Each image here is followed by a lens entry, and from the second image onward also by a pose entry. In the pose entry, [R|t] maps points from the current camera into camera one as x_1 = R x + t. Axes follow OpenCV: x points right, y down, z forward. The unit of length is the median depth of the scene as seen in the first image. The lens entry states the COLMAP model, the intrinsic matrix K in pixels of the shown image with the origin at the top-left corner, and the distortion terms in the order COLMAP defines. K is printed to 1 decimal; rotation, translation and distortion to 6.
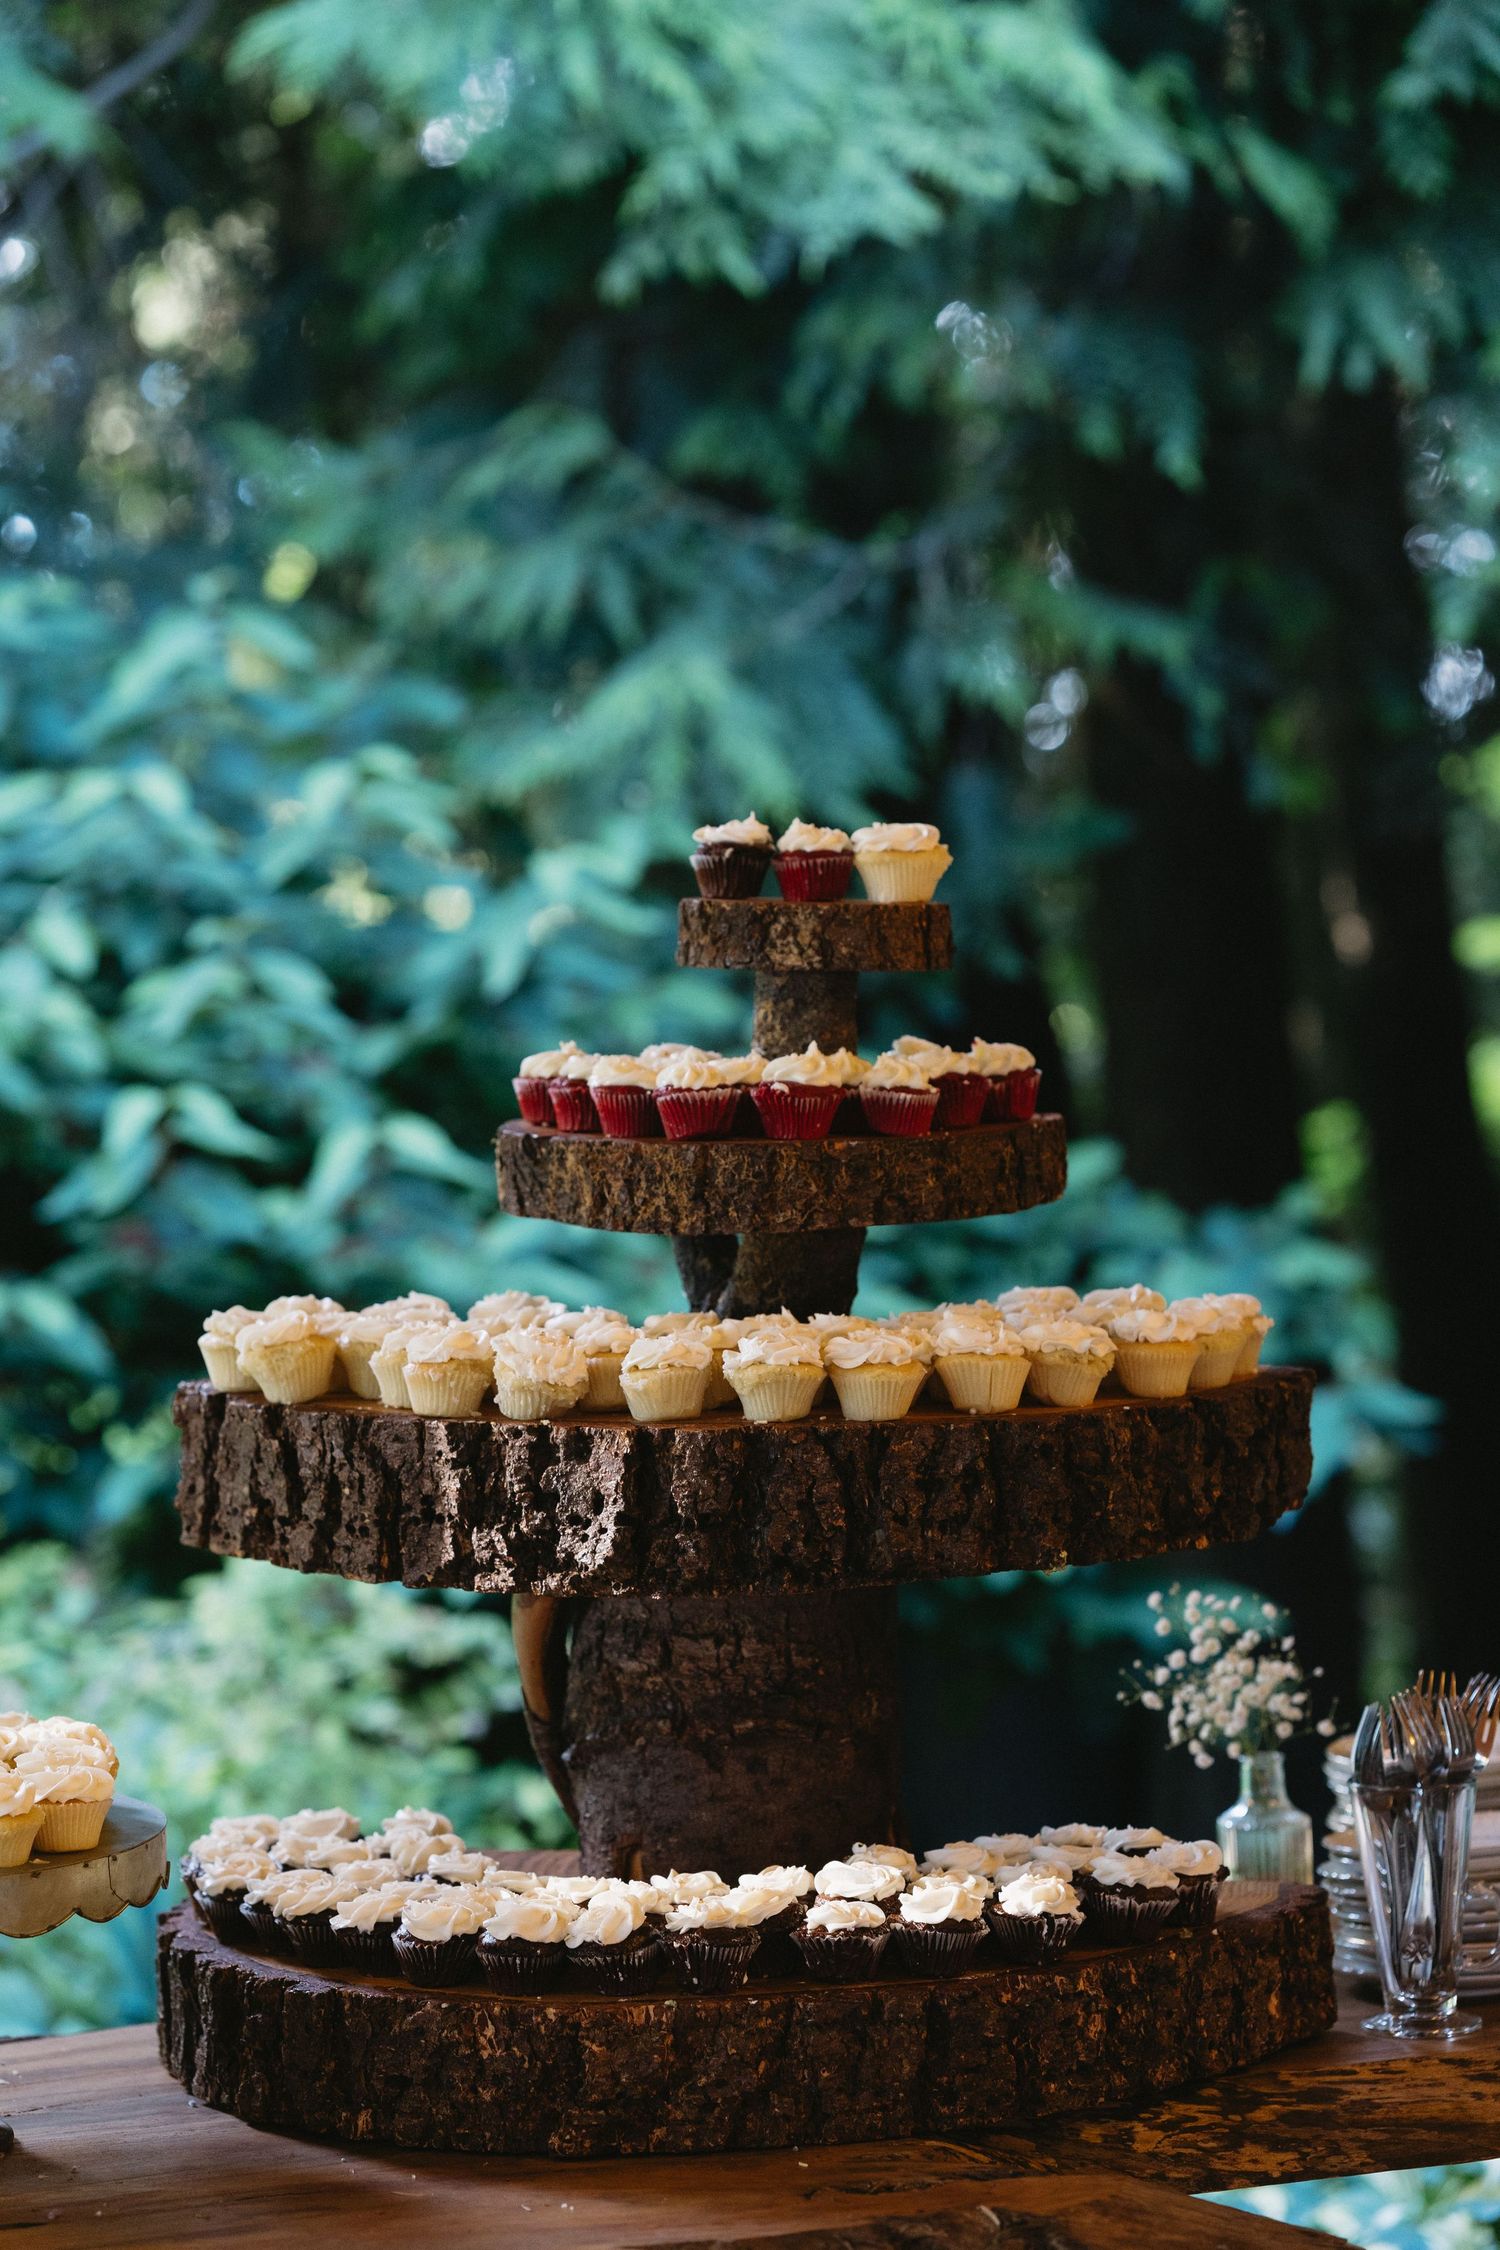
lens RADIAL K [[5289.1, 0, 750.0], [0, 5289.1, 1125.0], [0, 0, 1]] dist [-0.044669, 0.785786]
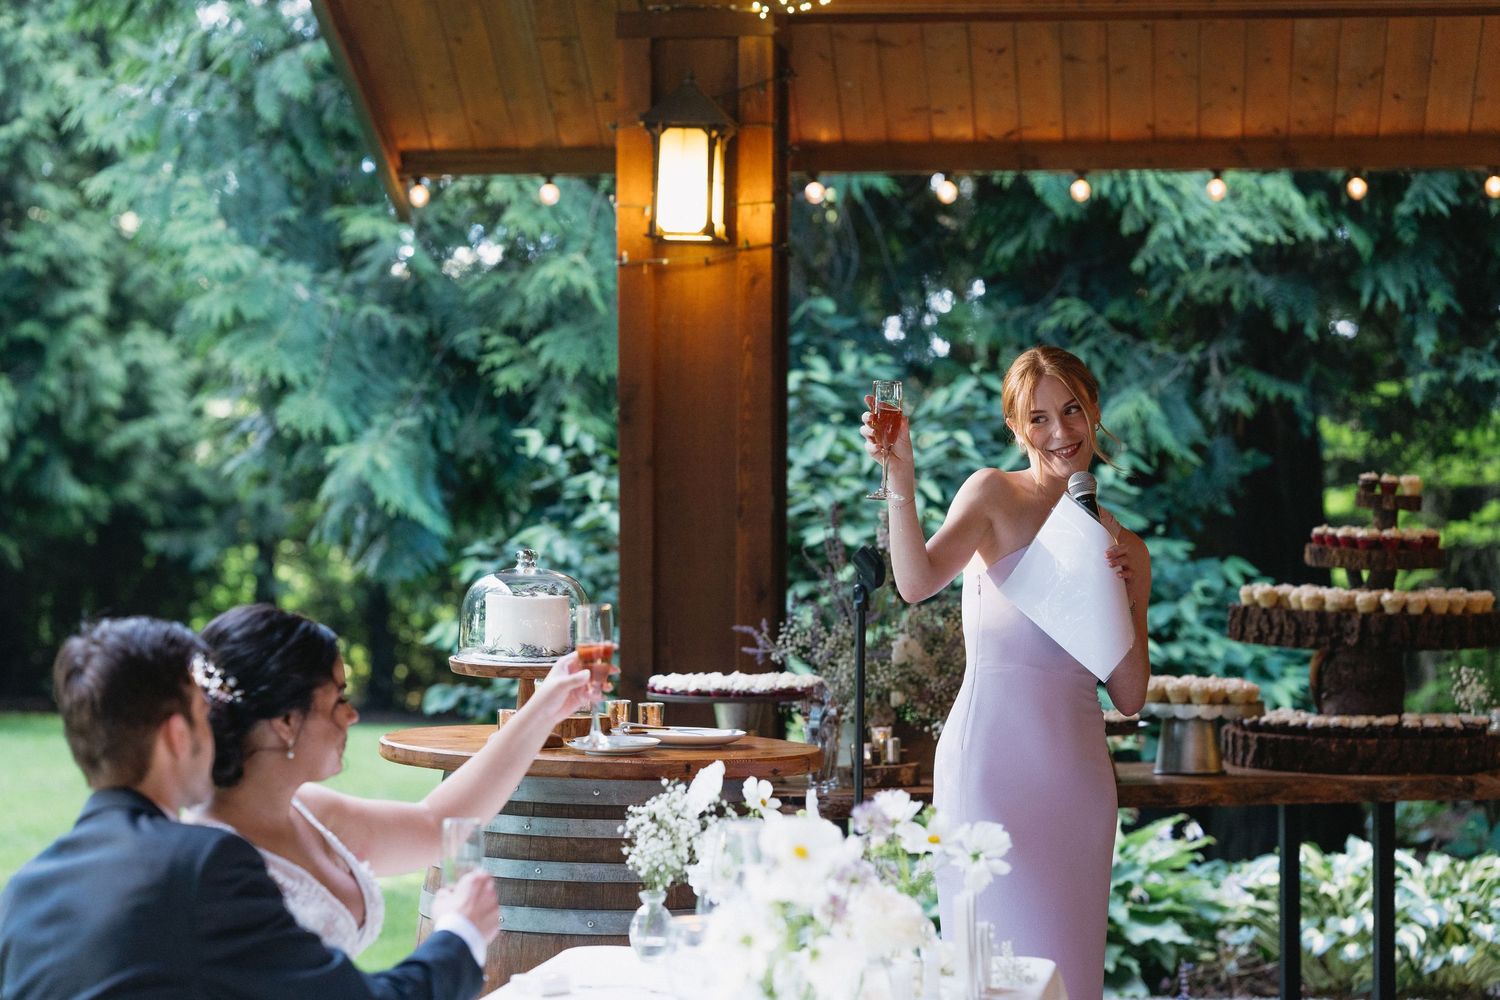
lens RADIAL K [[3540.6, 0, 750.0], [0, 3540.6, 500.0], [0, 0, 1]] dist [-0.093103, -0.120352]
pose [[0.997909, 0.045852, 0.045548, -0.595025], [-0.044408, 0.998494, -0.032225, 0.071970], [-0.046957, 0.030135, 0.998442, -1.691772]]
